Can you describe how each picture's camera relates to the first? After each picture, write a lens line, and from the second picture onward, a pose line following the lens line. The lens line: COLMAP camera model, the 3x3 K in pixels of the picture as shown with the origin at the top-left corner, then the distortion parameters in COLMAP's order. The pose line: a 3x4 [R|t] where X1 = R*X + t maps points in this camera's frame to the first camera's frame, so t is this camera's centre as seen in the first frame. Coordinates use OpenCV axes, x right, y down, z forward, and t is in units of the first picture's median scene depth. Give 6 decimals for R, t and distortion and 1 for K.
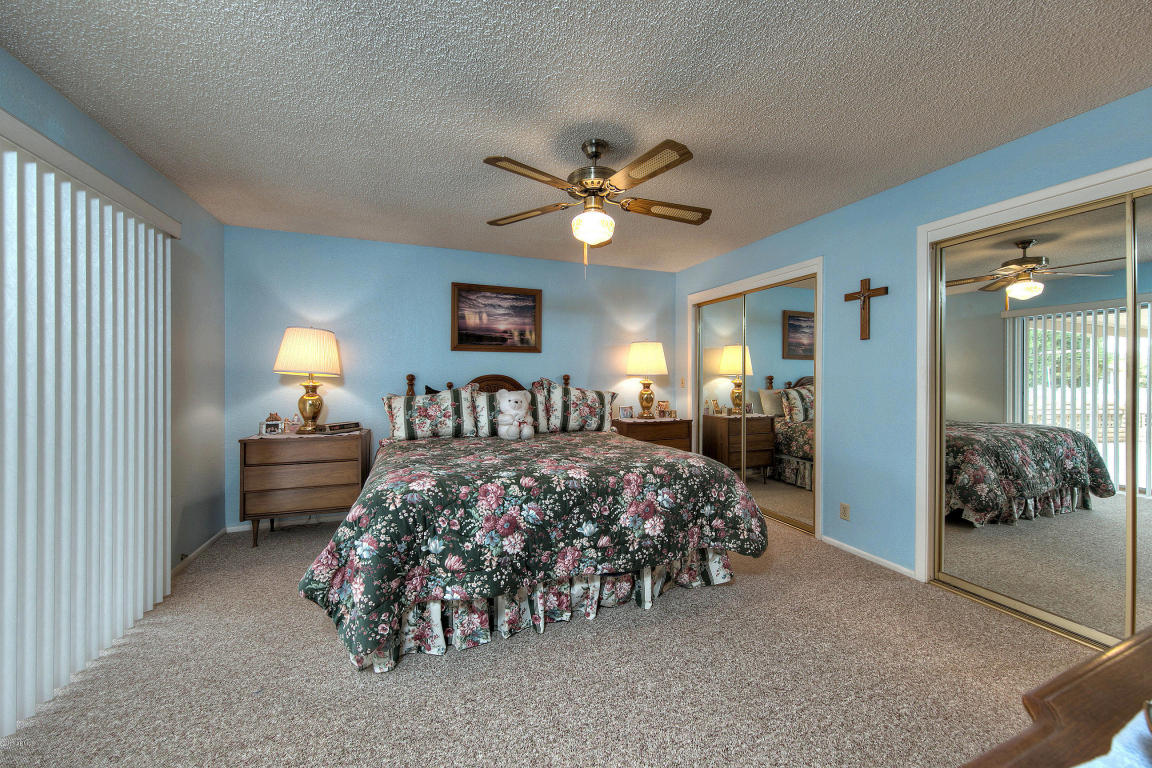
lens RADIAL K [[411.3, 0, 586.9], [0, 411.3, 378.3], [0, 0, 1]] dist [0.008707, 0.000005]
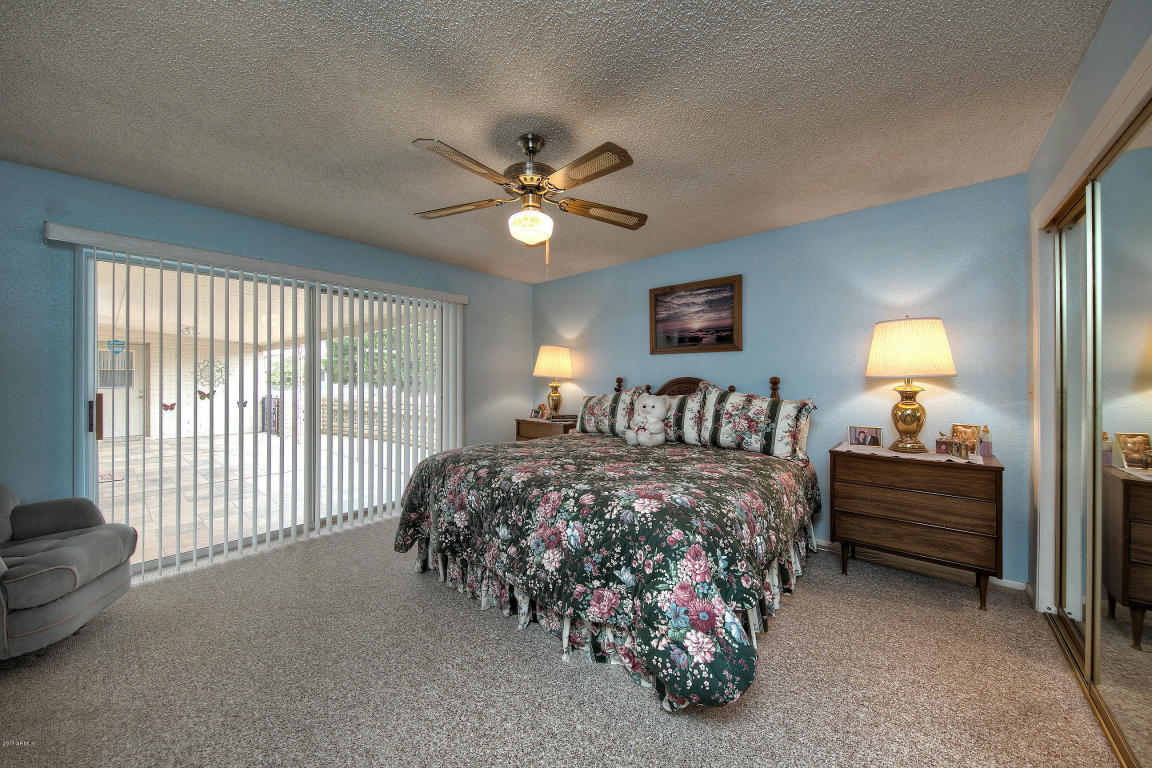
lens RADIAL K [[411.3, 0, 586.9], [0, 411.3, 378.3], [0, 0, 1]] dist [0.008707, 0.000005]
pose [[0.466088, -0.000985, -0.884738, 0.574835], [-0.000825, 0.999998, -0.001548, -0.006018], [0.884738, 0.001452, 0.466086, 0.410753]]
